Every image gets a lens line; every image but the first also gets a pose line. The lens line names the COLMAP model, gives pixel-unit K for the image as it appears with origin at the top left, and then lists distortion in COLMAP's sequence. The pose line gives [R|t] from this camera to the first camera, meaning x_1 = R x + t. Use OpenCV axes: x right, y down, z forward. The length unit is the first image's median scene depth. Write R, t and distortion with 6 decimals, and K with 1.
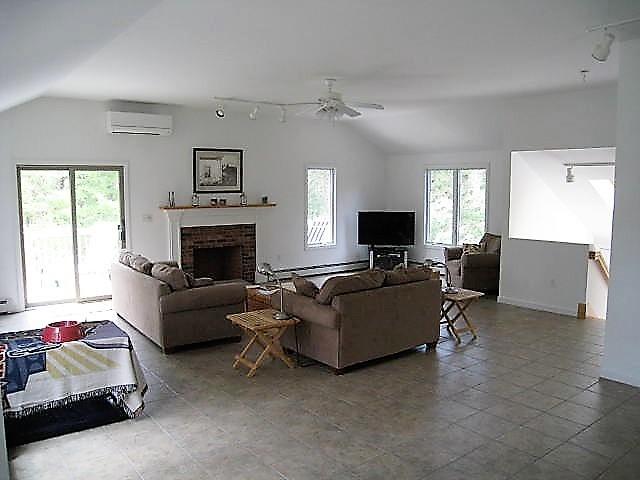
lens RADIAL K [[511.8, 0, 320.0], [0, 511.8, 240.0], [0, 0, 1]] dist [-0.152659, 0.094707]
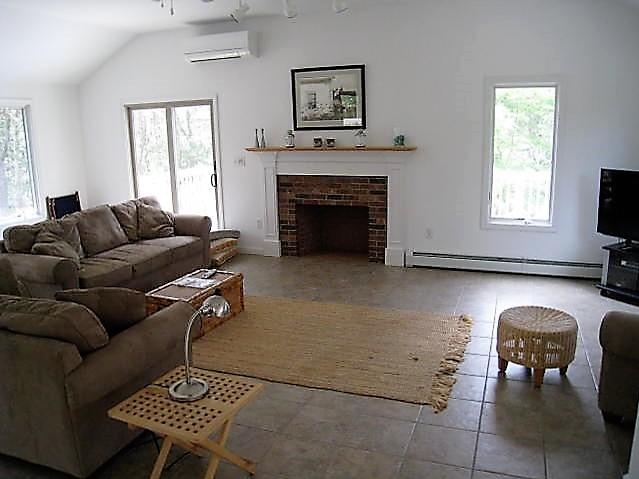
lens RADIAL K [[535.2, 0, 319.5], [0, 535.2, 239.5], [0, 0, 1]] dist [-0.161945, 0.110789]
pose [[0.519468, 0.172575, -0.836882, 0.475819], [-0.063256, 0.984472, 0.163746, -0.067110], [0.852146, -0.032123, 0.522318, 0.641141]]
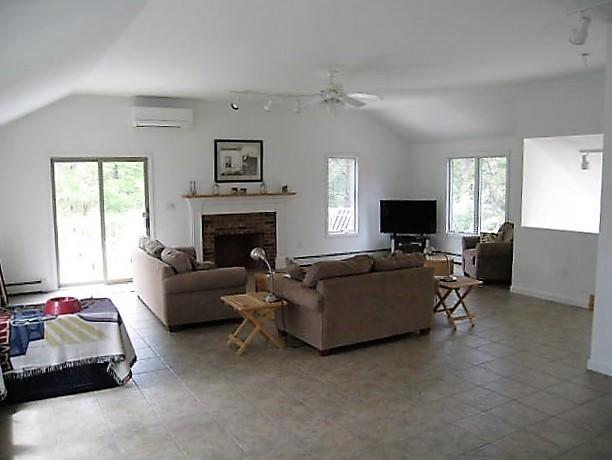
lens RADIAL K [[512.6, 0, 306.0], [0, 512.6, 230.0], [0, 0, 1]] dist [-0.161945, 0.110789]
pose [[0.991191, 0.006444, -0.132282, 0.081282], [-0.006276, 0.999979, 0.001685, 0.003282], [0.132290, -0.000840, 0.991211, -0.022122]]
